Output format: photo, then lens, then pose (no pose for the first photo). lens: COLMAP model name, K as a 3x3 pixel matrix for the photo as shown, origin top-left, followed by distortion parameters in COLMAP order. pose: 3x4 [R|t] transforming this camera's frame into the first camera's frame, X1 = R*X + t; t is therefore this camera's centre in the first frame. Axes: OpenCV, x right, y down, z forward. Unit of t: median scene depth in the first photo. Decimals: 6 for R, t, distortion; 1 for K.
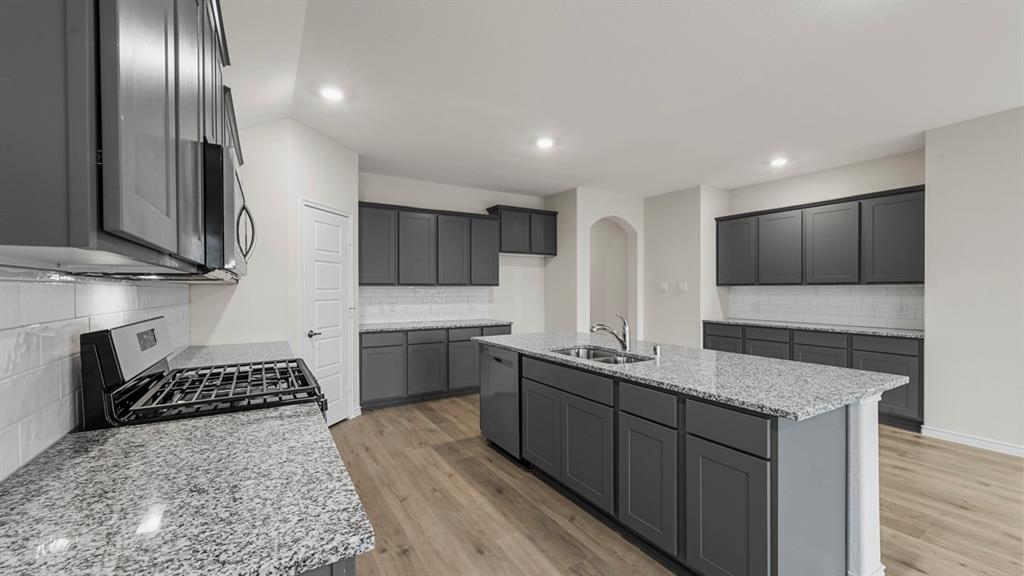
lens RADIAL K [[402.8, 0, 508.3], [0, 402.8, 293.2], [0, 0, 1]] dist [0.003967, -0.000526]
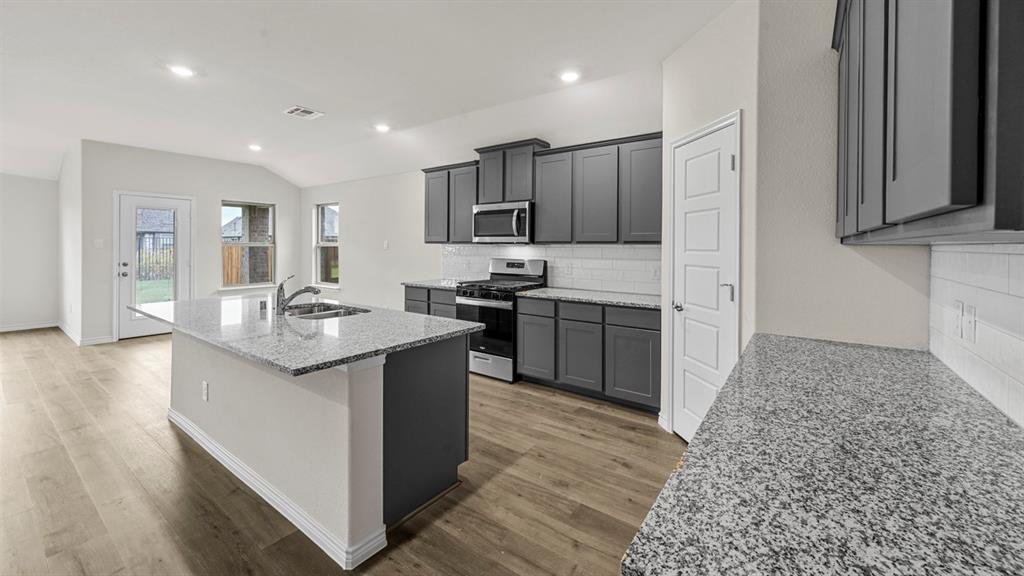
lens RADIAL K [[402.8, 0, 509.4], [0, 402.8, 250.0], [0, 0, 1]] dist [0.003967, -0.000526]
pose [[-0.923458, 0.002009, -0.383695, 0.111537], [-0.005042, 0.999836, 0.017370, -0.020362], [0.383667, 0.017975, -0.923296, 1.483893]]
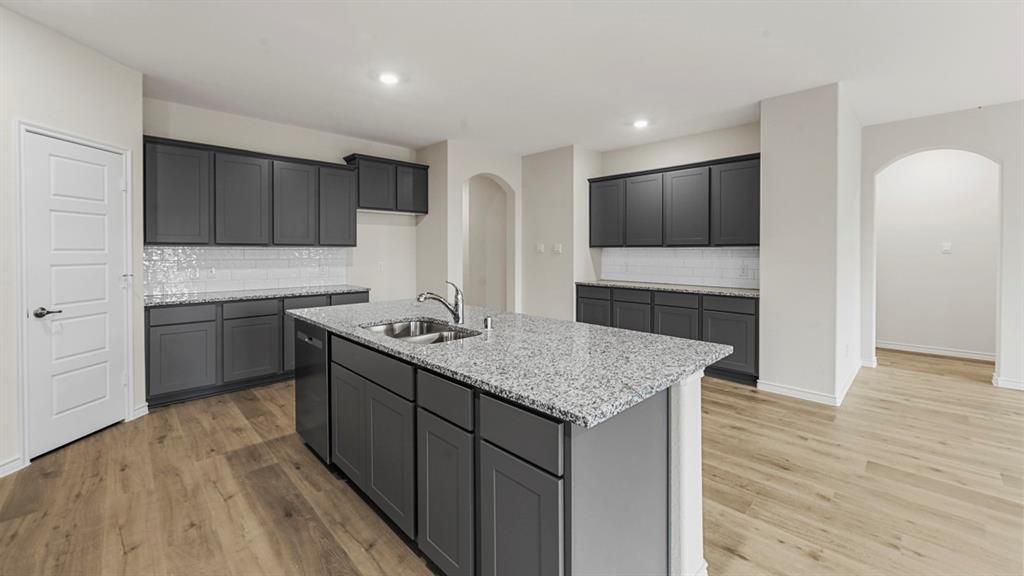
lens RADIAL K [[402.8, 0, 507.4], [0, 402.8, 256.2], [0, 0, 1]] dist [0.003967, -0.000526]
pose [[0.975179, -0.001387, 0.221412, 0.145665], [0.000654, 0.999994, 0.003382, -0.000352], [-0.221416, -0.003153, 0.975174, 0.111324]]
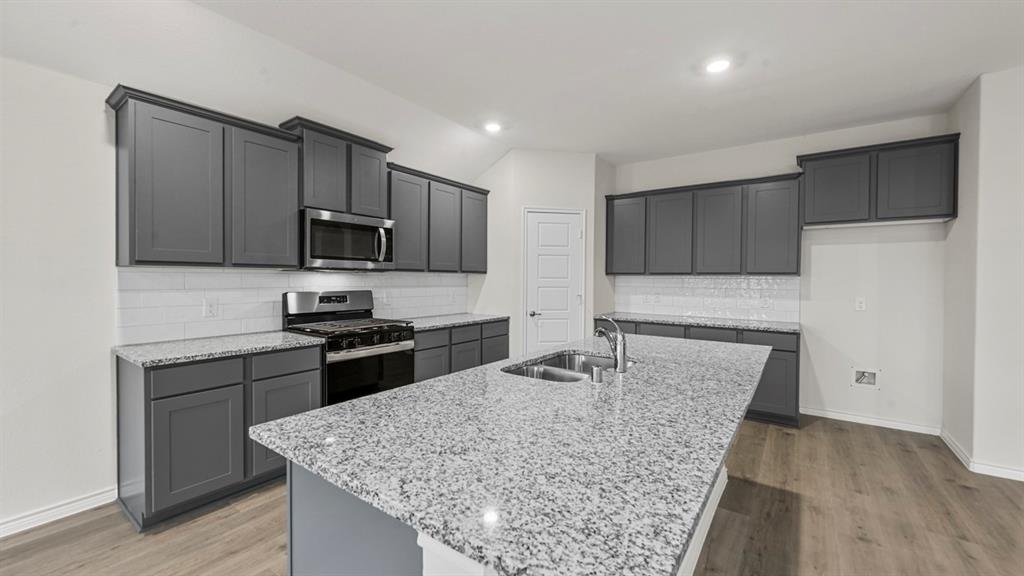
lens RADIAL K [[402.8, 0, 510.6], [0, 402.8, 283.3], [0, 0, 1]] dist [0.003967, -0.000526]
pose [[0.395238, 0.014088, -0.918471, 0.588506], [-0.015475, 0.999843, 0.008677, -0.003403], [0.918448, 0.010783, 0.395394, 0.407003]]
